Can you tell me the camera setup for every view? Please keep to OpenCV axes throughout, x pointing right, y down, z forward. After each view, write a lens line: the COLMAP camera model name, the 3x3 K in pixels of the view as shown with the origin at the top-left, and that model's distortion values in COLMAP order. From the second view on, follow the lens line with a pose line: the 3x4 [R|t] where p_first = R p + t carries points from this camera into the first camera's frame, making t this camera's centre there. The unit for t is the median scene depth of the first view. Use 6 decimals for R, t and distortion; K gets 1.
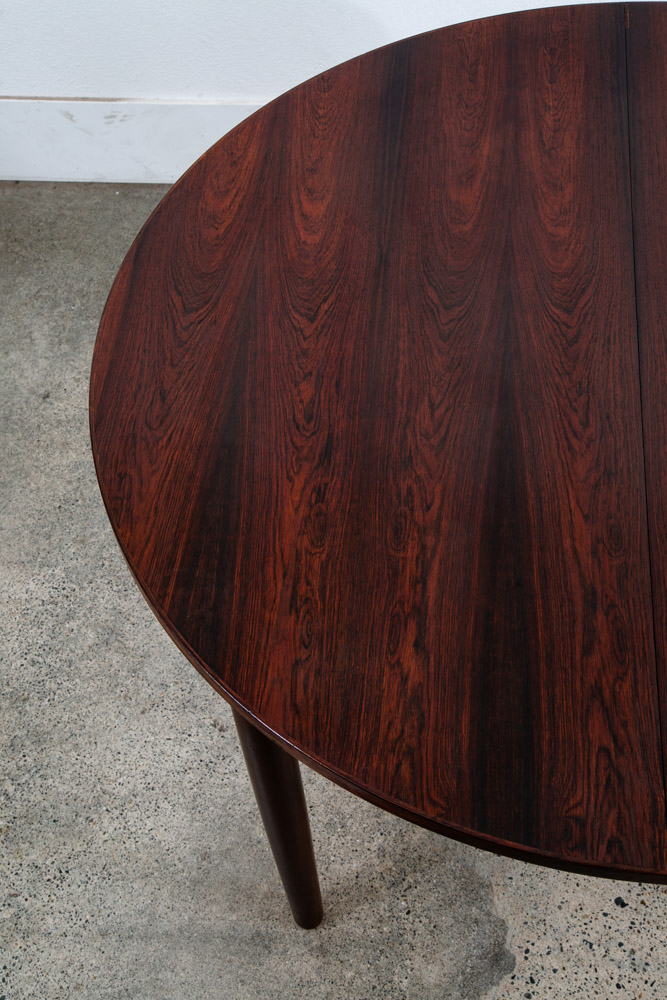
lens RADIAL K [[1315.7, 0, 326.0], [0, 1315.7, 480.4], [0, 0, 1]] dist [0.115707, 0.000000]
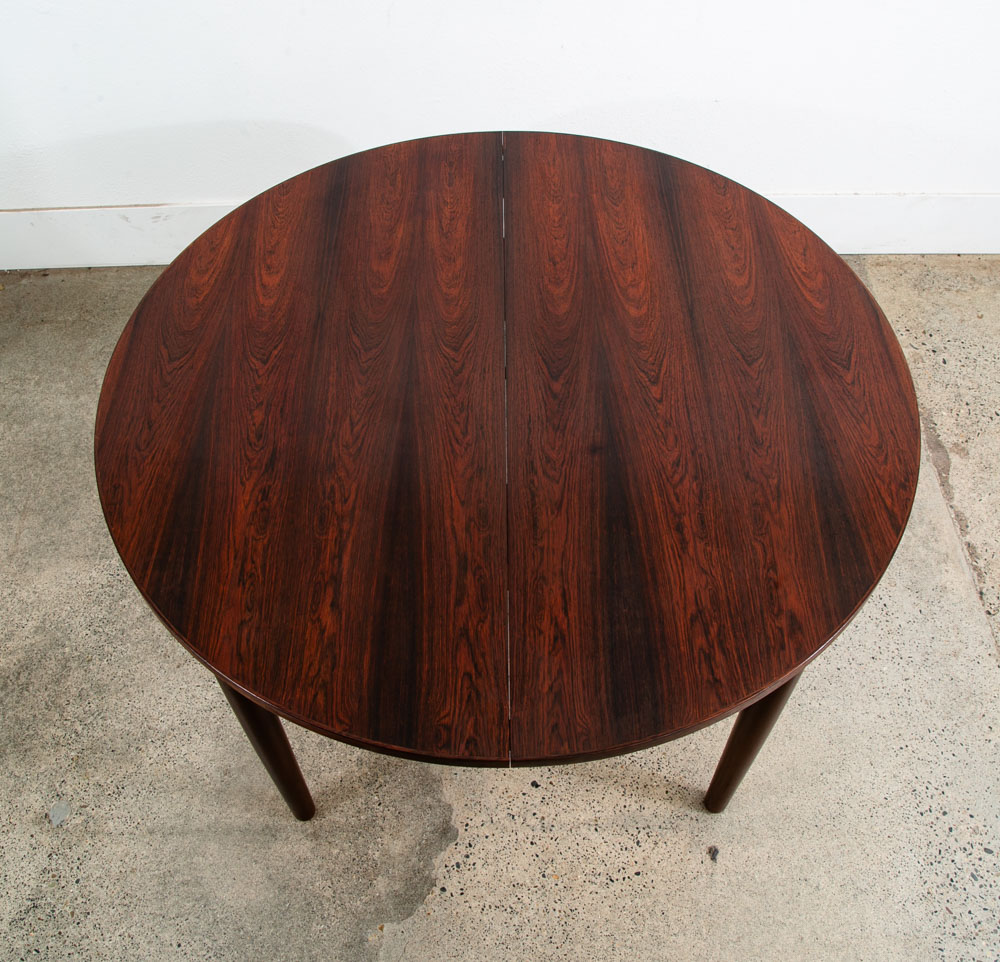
lens RADIAL K [[1009.4, 0, 470.6], [0, 1009.4, 441.6], [0, 0, 1]] dist [-0.097796, 0.000000]
pose [[0.995094, -0.040953, 0.090064, 0.092125], [0.044437, 0.998326, -0.037023, 0.003476], [-0.088397, 0.040843, 0.995248, -0.017471]]
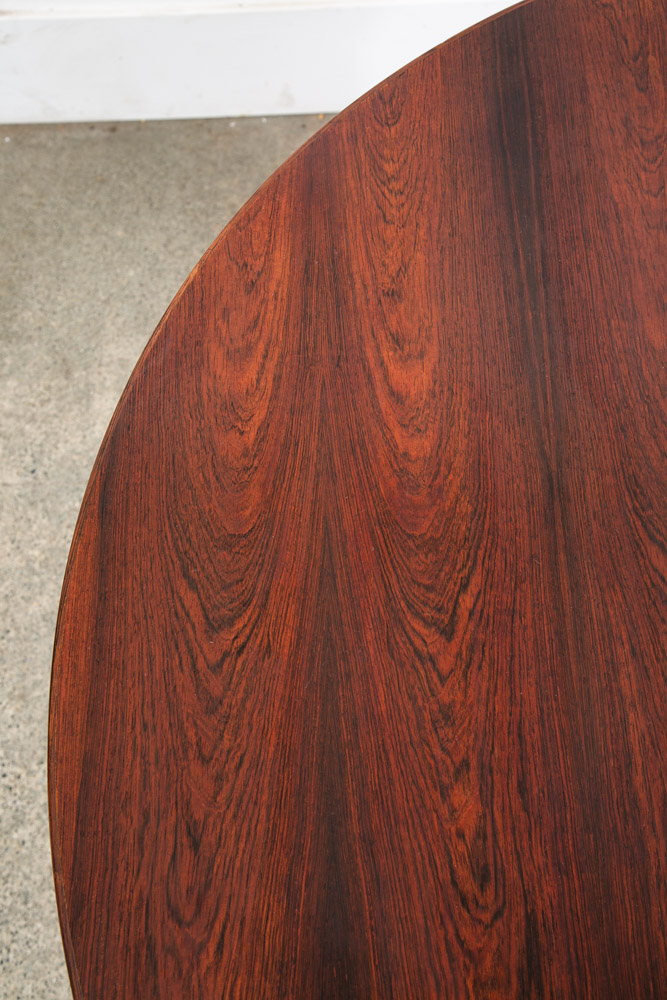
lens RADIAL K [[1315.7, 0, 332.2], [0, 1315.7, 494.0], [0, 0, 1]] dist [0.115707, 0.000000]
pose [[0.994514, -0.082489, 0.064327, -0.080701], [0.070756, 0.983392, 0.167135, -0.249421], [-0.077046, -0.161667, 0.983833, 0.439202]]
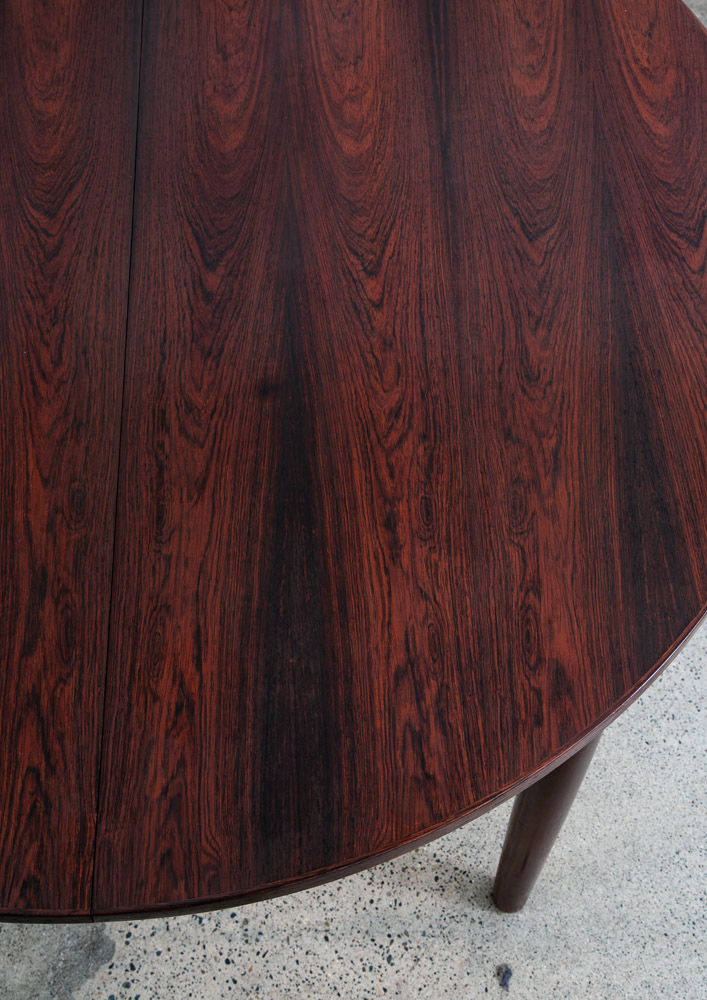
lens RADIAL K [[1513.6, 0, 326.5], [0, 1513.6, 516.9], [0, 0, 1]] dist [0.150671, 0.000000]
pose [[0.990320, -0.067134, 0.121487, 0.202894], [0.051125, 0.990143, 0.130398, -0.052313], [-0.129043, -0.122925, 0.983990, 0.028591]]
